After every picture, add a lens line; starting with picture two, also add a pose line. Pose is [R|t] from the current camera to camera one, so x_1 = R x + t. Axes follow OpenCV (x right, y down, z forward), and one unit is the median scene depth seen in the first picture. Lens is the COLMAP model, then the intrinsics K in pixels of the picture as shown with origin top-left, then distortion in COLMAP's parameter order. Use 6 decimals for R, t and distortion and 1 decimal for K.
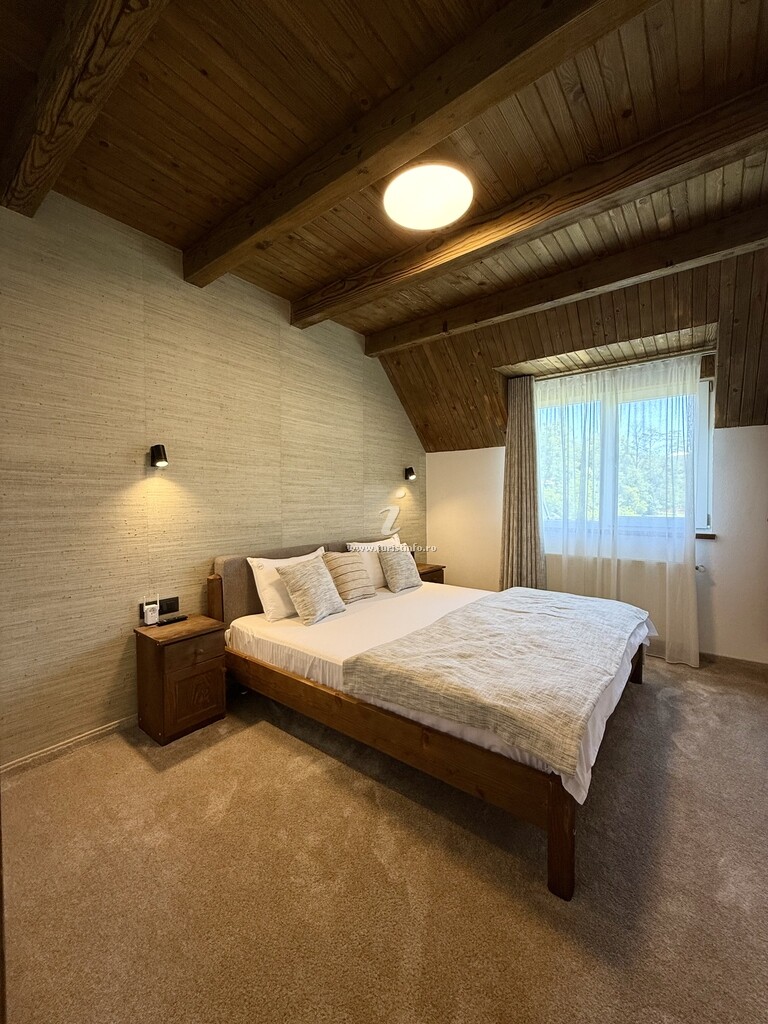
lens RADIAL K [[407.0, 0, 387.6], [0, 407.0, 504.3], [0, 0, 1]] dist [0.003801, 0.000391]
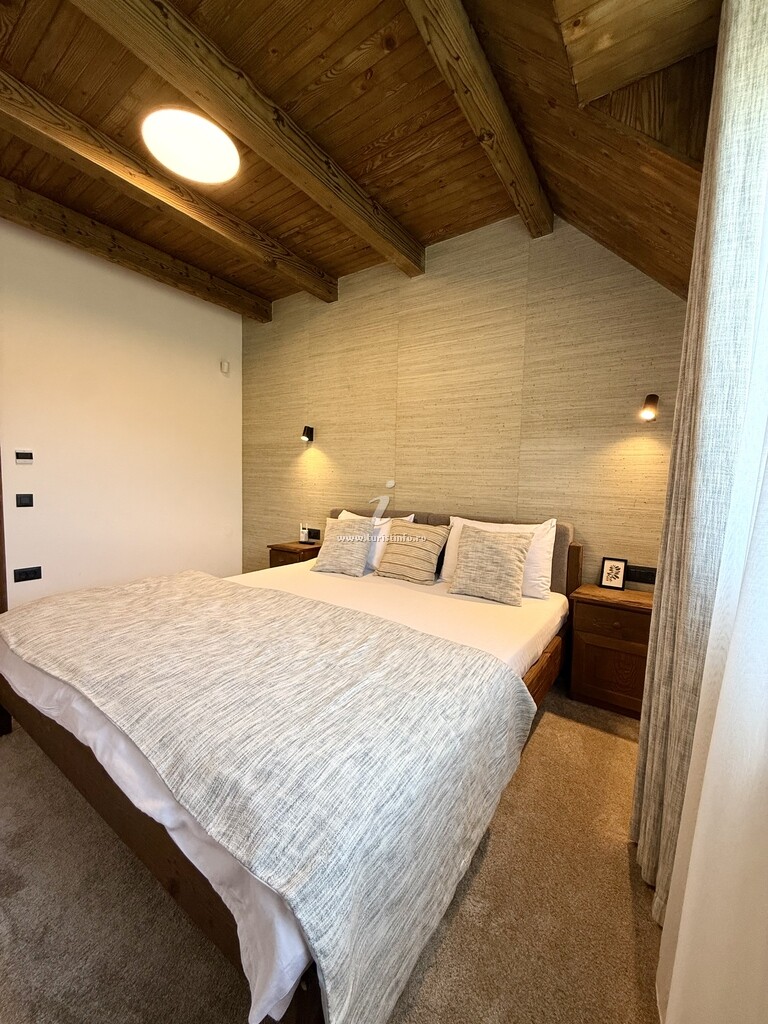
lens RADIAL K [[407.0, 0, 383.5], [0, 407.0, 508.0], [0, 0, 1]] dist [0.003801, 0.000391]
pose [[0.058769, 0.072336, -0.995647, 0.784356], [-0.037306, 0.996834, 0.070220, 0.032805], [0.997574, 0.033017, 0.061281, 0.947573]]
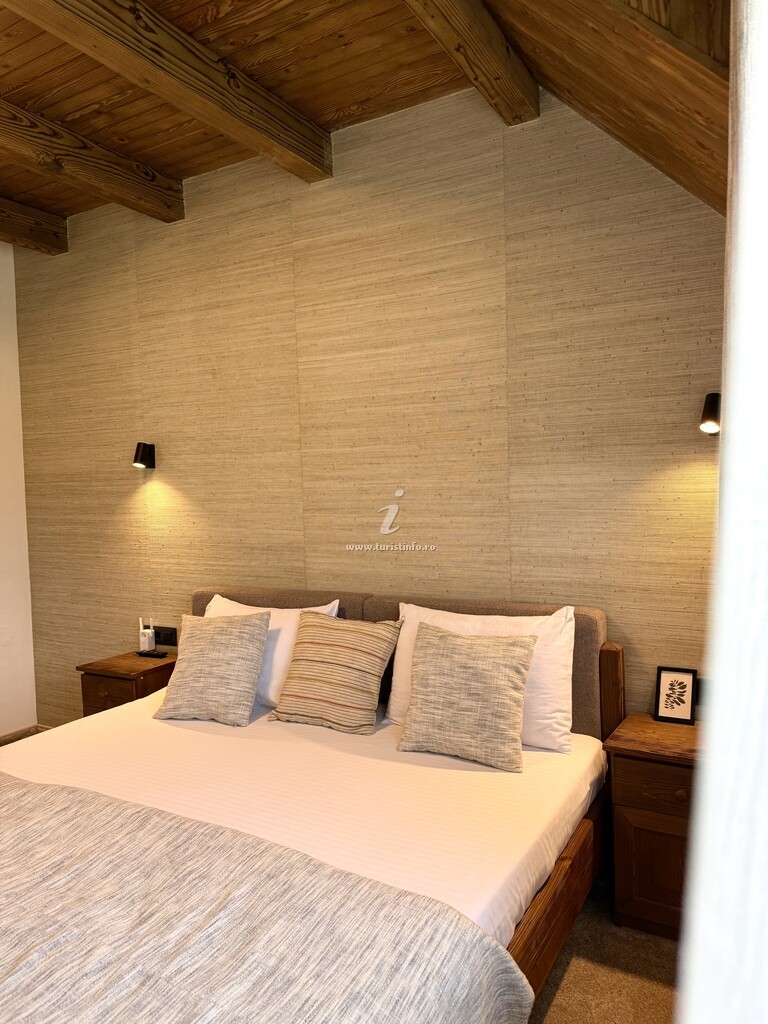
lens RADIAL K [[718.9, 0, 381.9], [0, 718.9, 511.5], [0, 0, 1]] dist [0.046364, -0.052127]
pose [[0.151071, 0.040292, -0.987701, 0.785945], [0.015128, 0.998958, 0.043065, -0.047665], [0.988407, -0.021448, 0.150304, 0.995366]]
